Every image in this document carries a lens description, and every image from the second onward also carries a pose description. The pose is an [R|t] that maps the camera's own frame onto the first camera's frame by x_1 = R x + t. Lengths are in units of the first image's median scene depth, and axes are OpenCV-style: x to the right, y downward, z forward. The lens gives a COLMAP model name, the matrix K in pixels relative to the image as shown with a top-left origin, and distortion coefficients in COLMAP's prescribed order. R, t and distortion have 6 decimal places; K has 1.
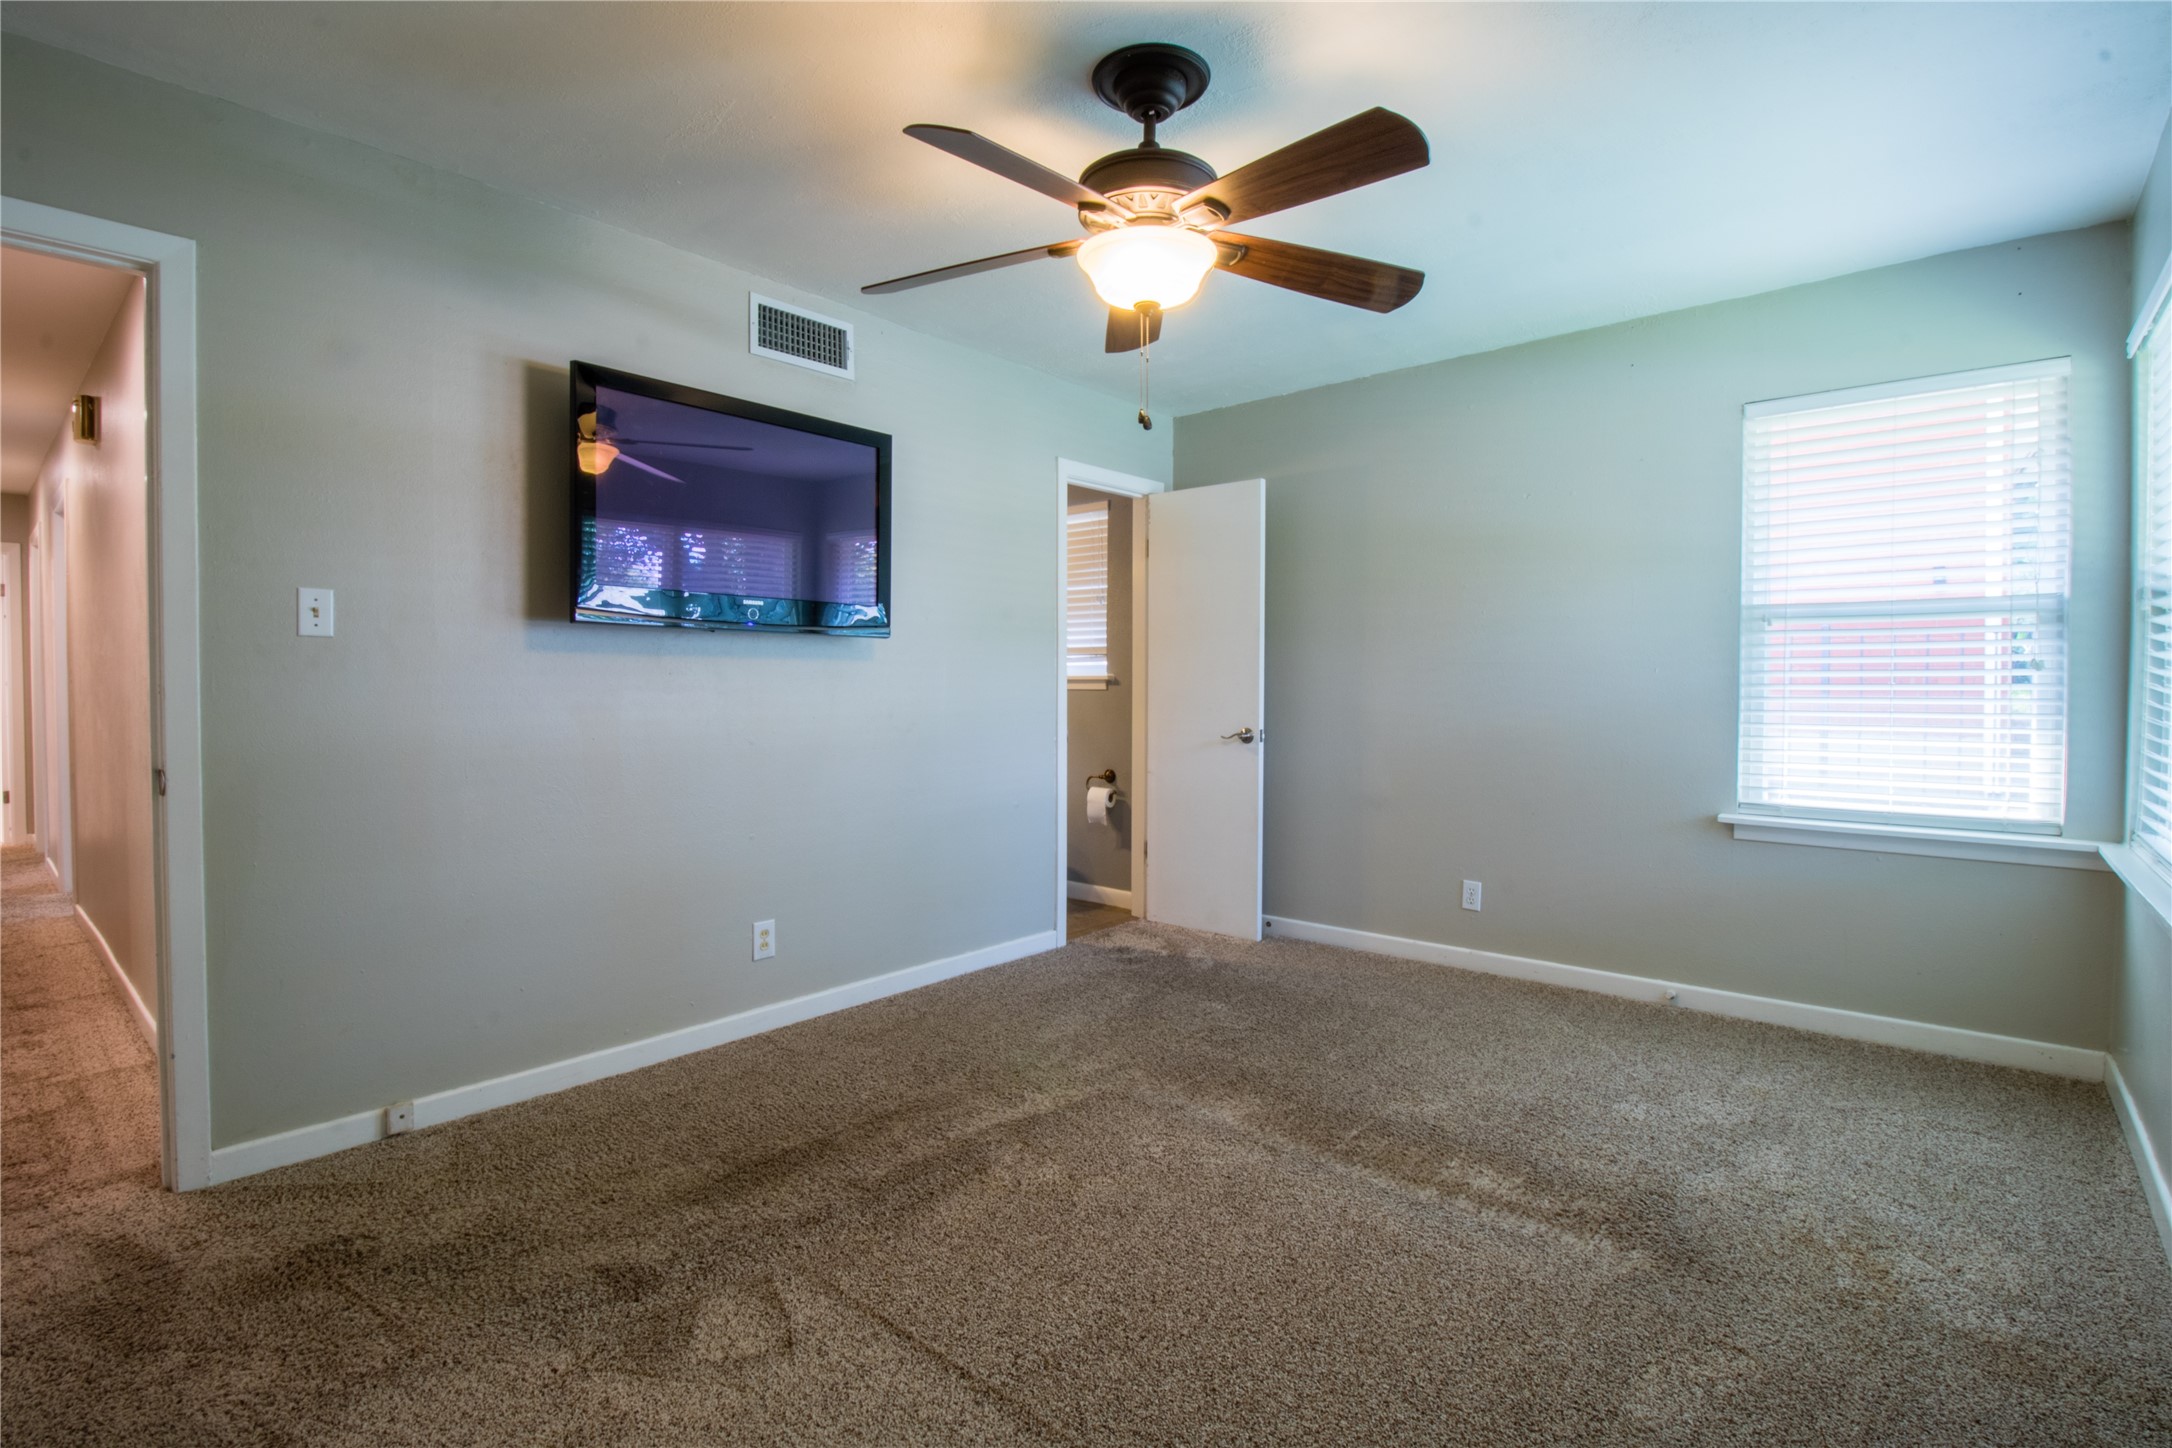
lens RADIAL K [[1039.8, 0, 1093.8], [0, 1039.8, 711.6], [0, 0, 1]] dist [-0.001434, -0.014211]
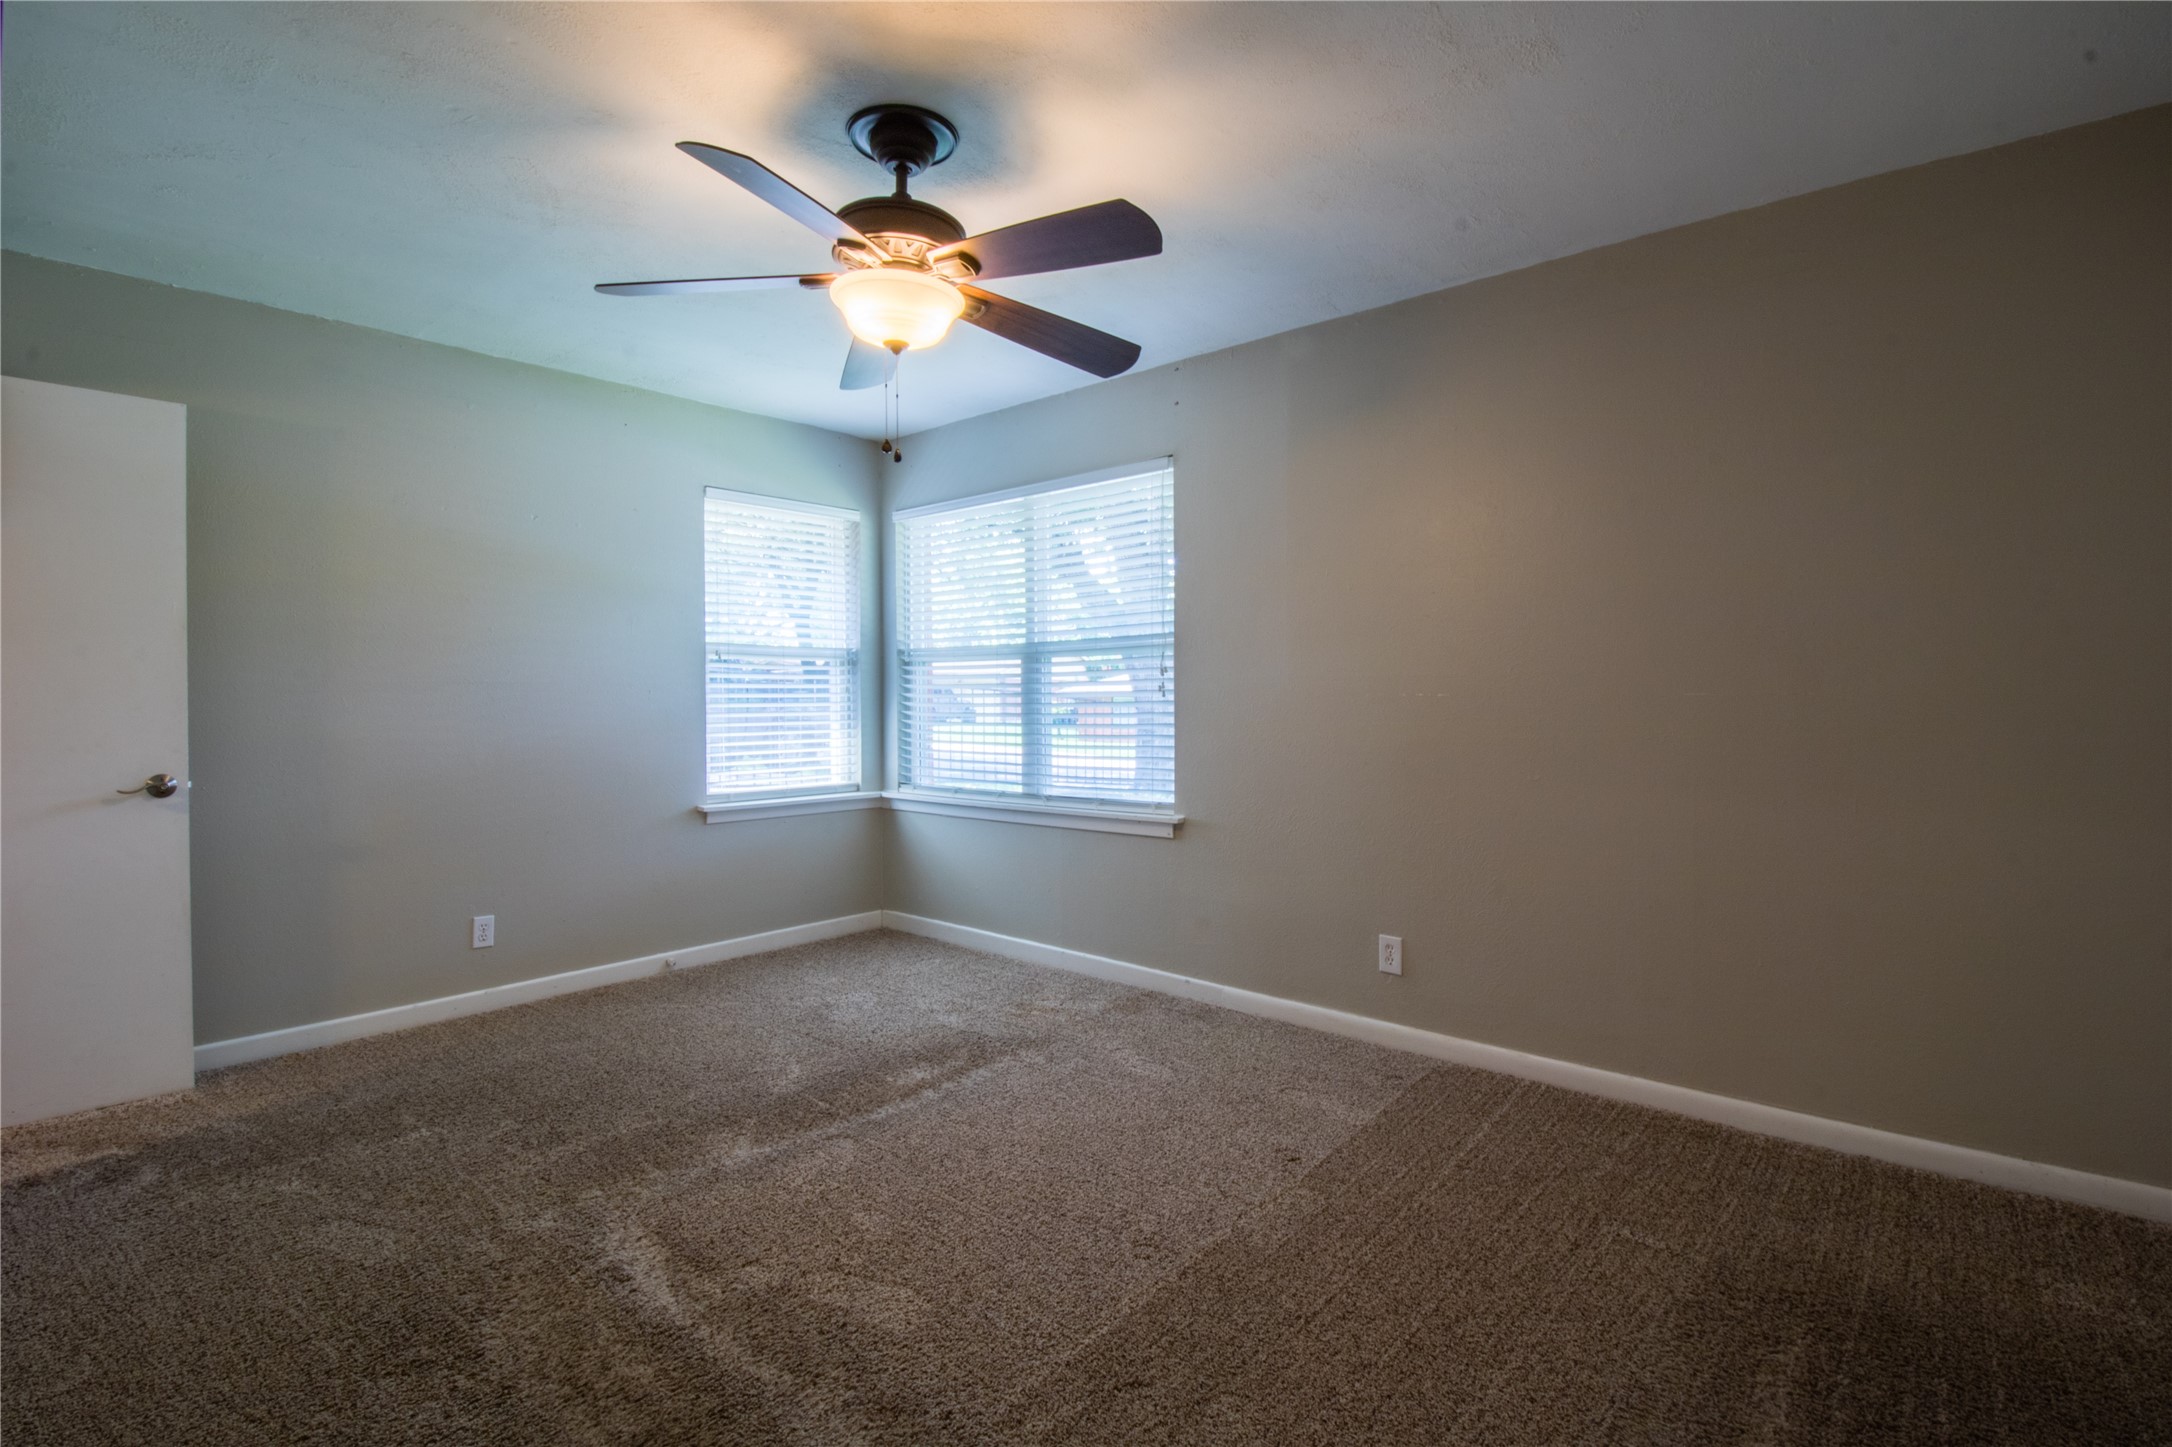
lens RADIAL K [[1039.8, 0, 1093.8], [0, 1039.8, 711.1], [0, 0, 1]] dist [-0.001434, -0.014211]
pose [[-0.022338, -0.017178, 0.999603, -0.761801], [0.025852, 0.999508, 0.017754, -0.030359], [-0.999416, 0.026238, -0.021883, 0.617820]]
